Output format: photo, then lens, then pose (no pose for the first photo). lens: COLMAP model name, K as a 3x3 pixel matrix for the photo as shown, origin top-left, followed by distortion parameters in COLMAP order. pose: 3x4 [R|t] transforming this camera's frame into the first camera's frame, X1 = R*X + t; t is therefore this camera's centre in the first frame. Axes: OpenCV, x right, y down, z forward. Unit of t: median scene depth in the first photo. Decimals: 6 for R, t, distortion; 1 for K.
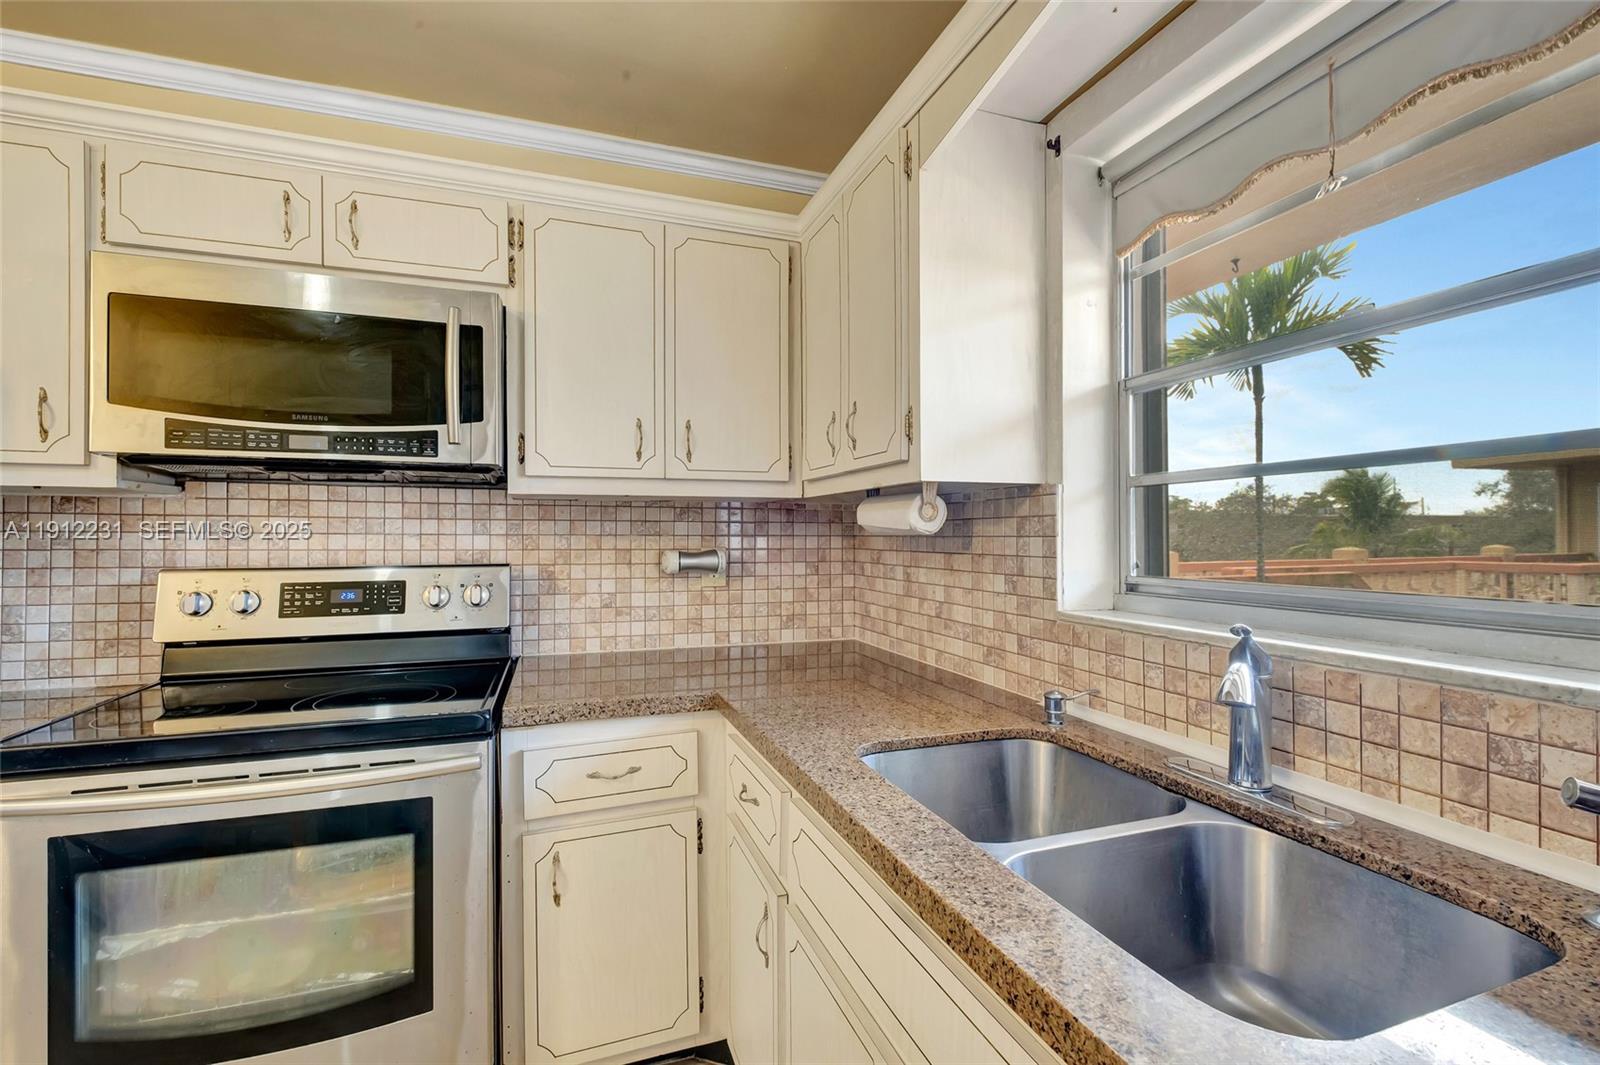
lens RADIAL K [[695.3, 0, 796.7], [0, 695.3, 535.4], [0, 0, 1]] dist [-0.000800, -0.000285]
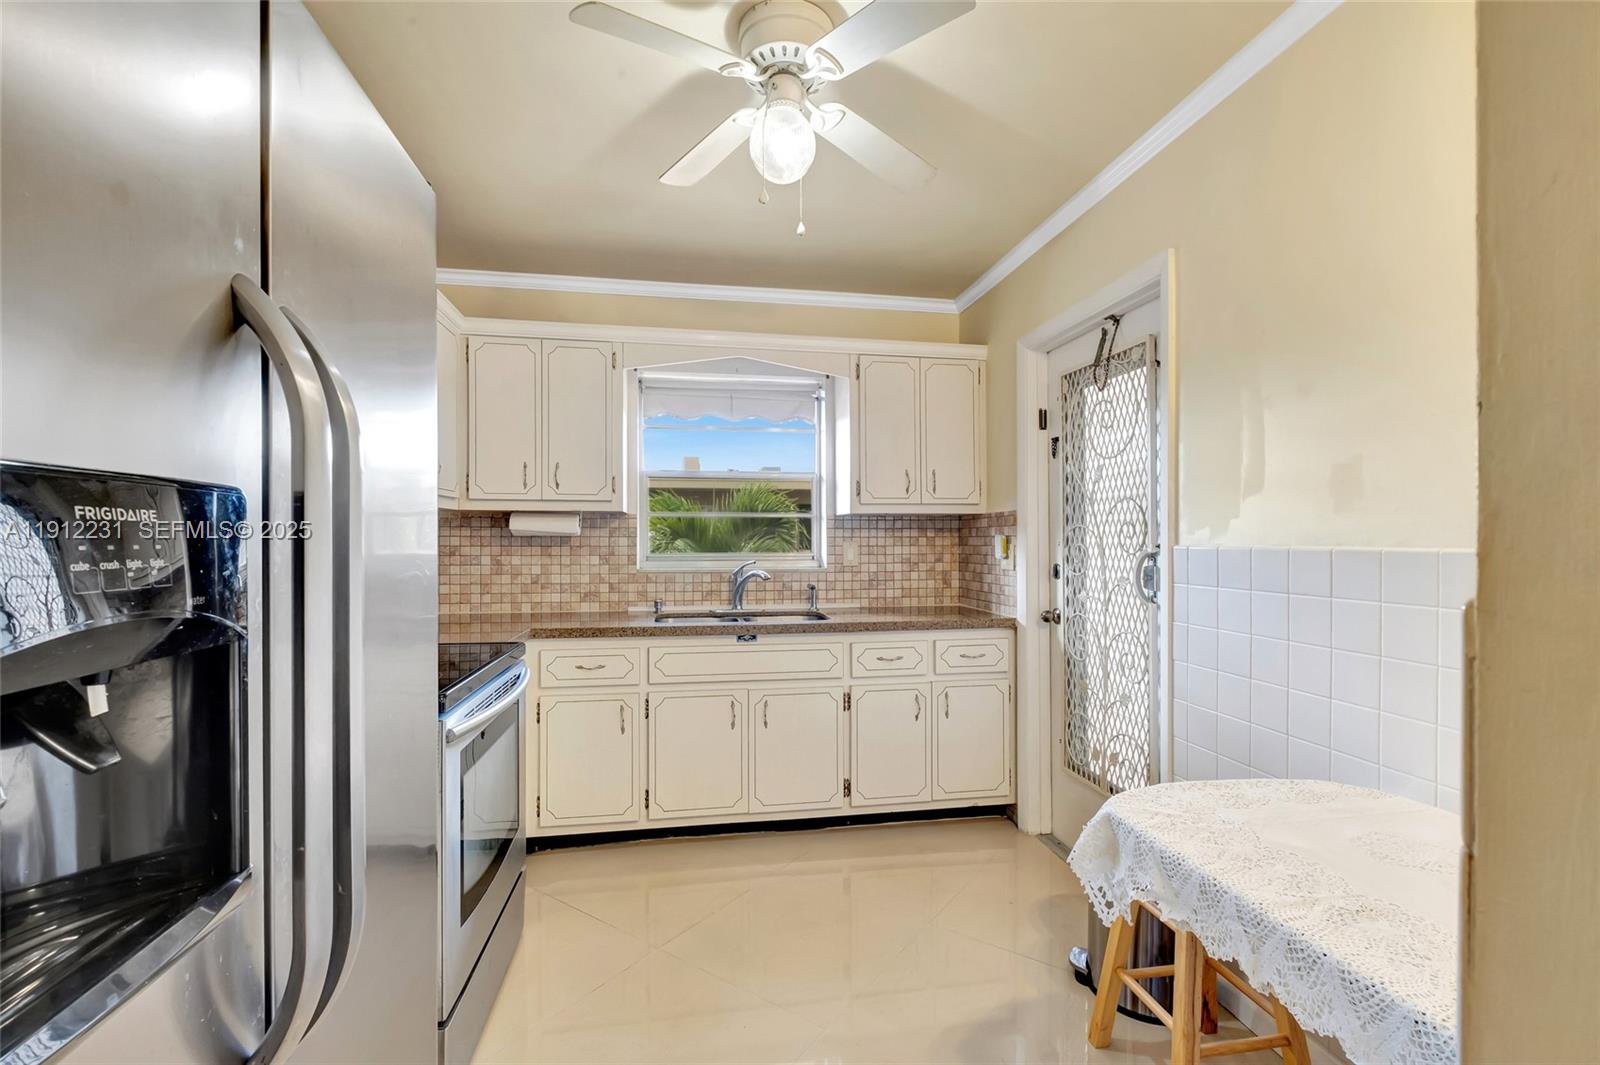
lens RADIAL K [[695.3, 0, 801.0], [0, 695.3, 534.7], [0, 0, 1]] dist [-0.000800, -0.000285]
pose [[0.171516, -0.000579, 0.985181, -1.672060], [-0.005086, 0.999986, 0.001474, -0.010592], [-0.985168, -0.005264, 0.171511, 0.066835]]
